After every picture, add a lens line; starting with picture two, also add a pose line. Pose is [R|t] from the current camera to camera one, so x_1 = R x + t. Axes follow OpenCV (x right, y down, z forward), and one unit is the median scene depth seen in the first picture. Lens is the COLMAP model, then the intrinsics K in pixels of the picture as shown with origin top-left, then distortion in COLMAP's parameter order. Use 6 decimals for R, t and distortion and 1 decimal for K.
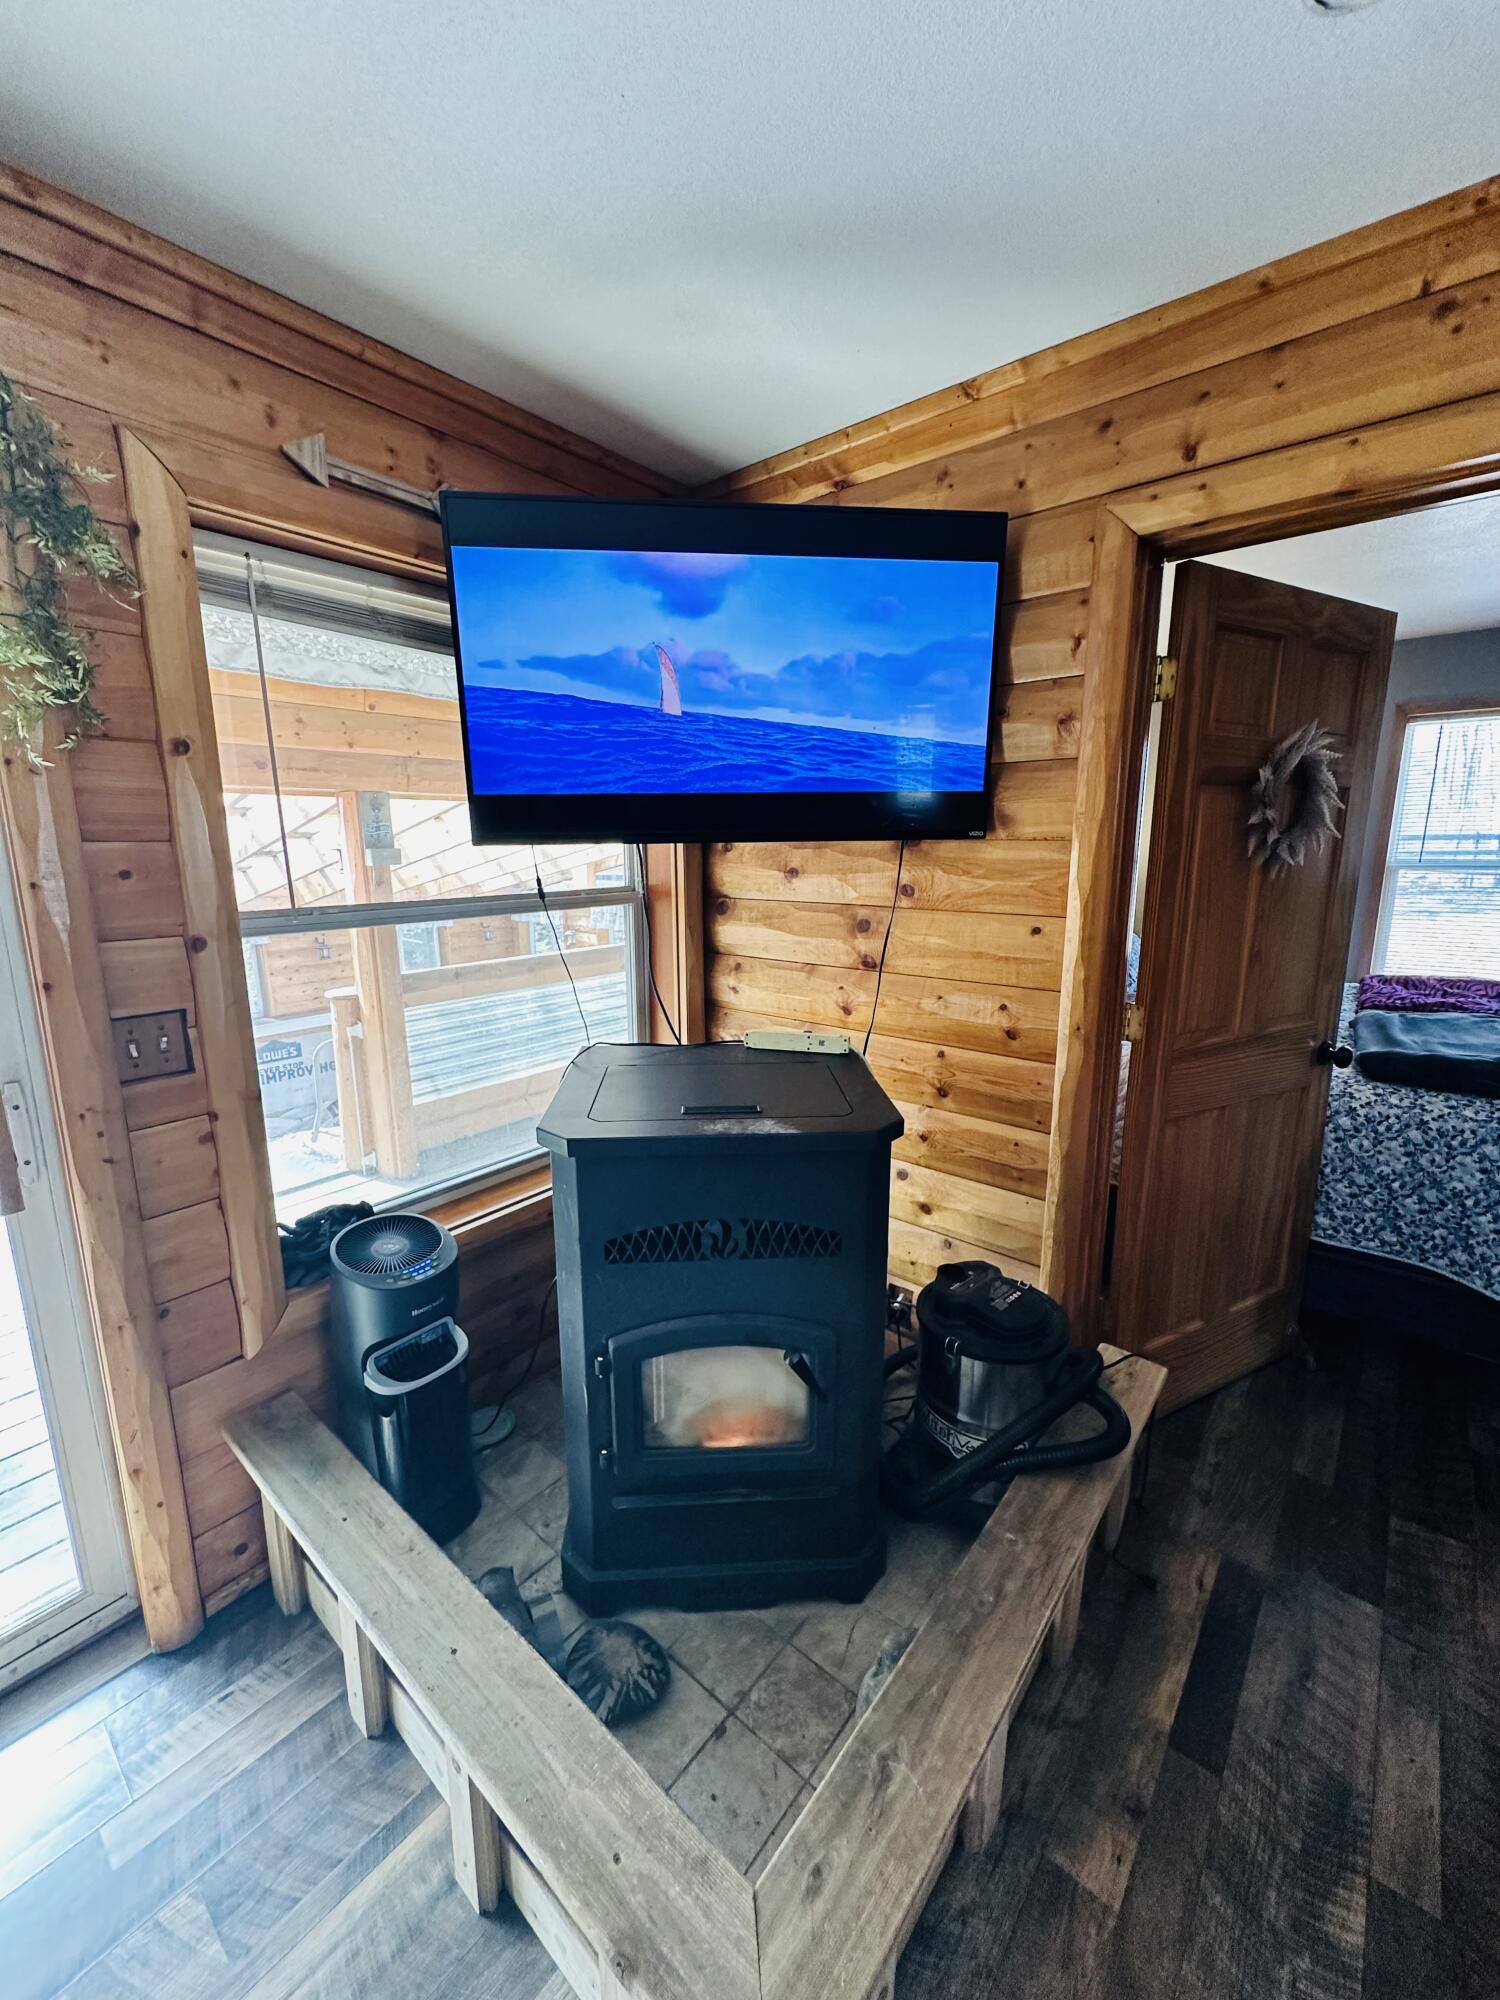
lens RADIAL K [[796.7, 0, 752.0], [0, 796.7, 989.4], [0, 0, 1]] dist [-0.002041, 0.001052]
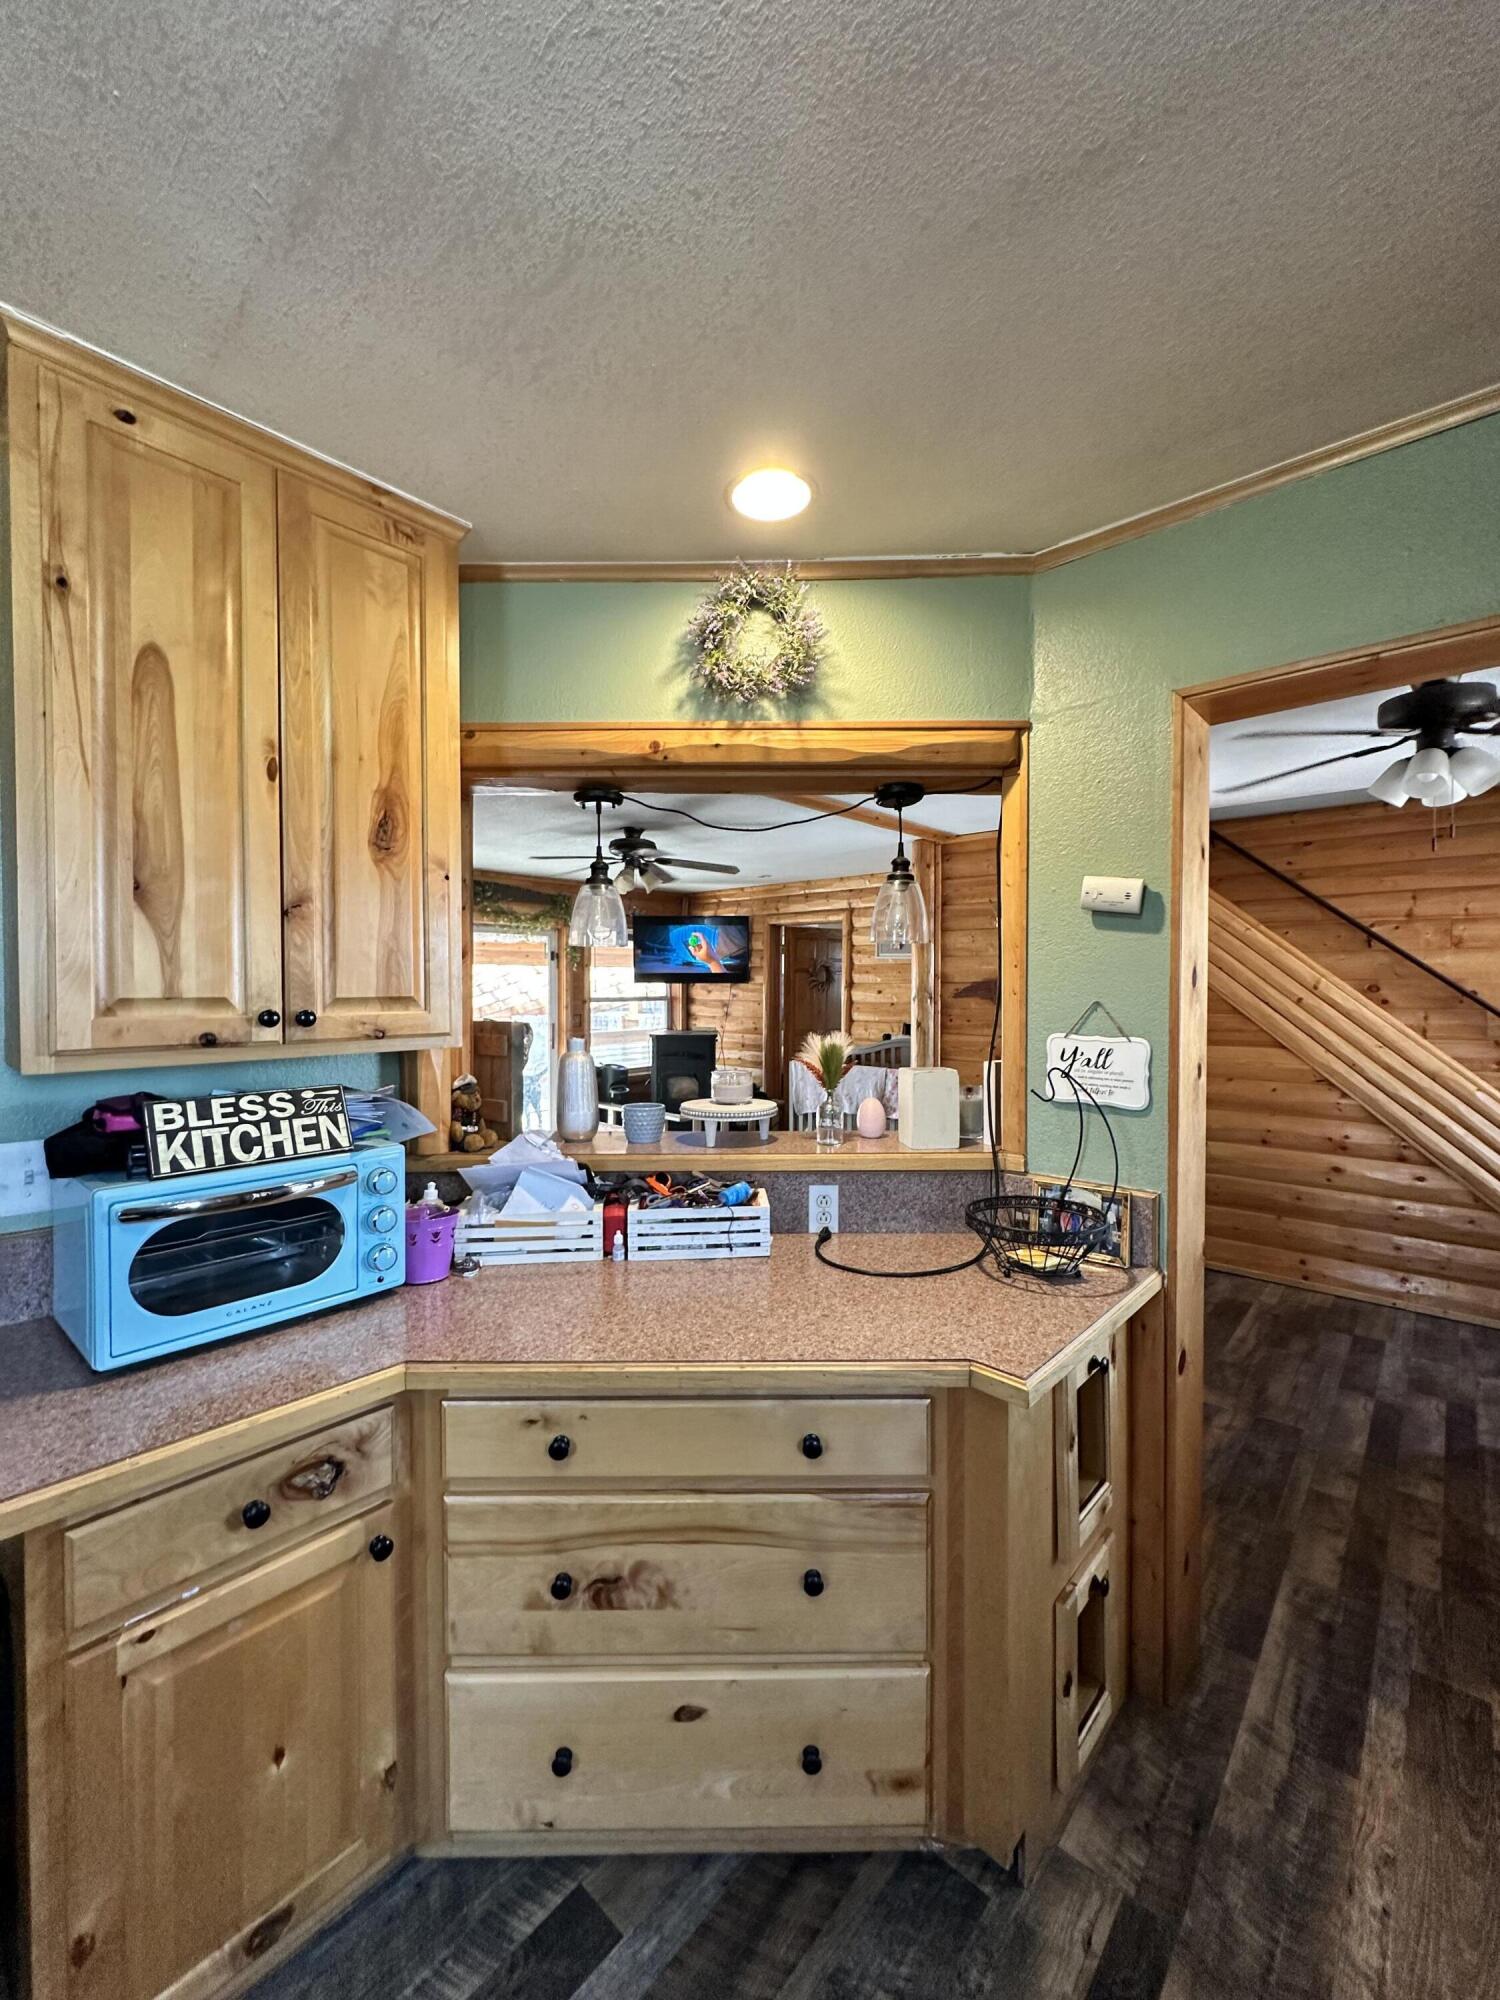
lens RADIAL K [[796.7, 0, 758.4], [0, 796.7, 997.4], [0, 0, 1]] dist [-0.002041, 0.001052]
pose [[0.999641, 0.010158, -0.024776, 0.505917], [-0.014152, 0.985889, -0.166801, 0.682870], [0.022732, 0.167092, 0.985679, -3.652745]]
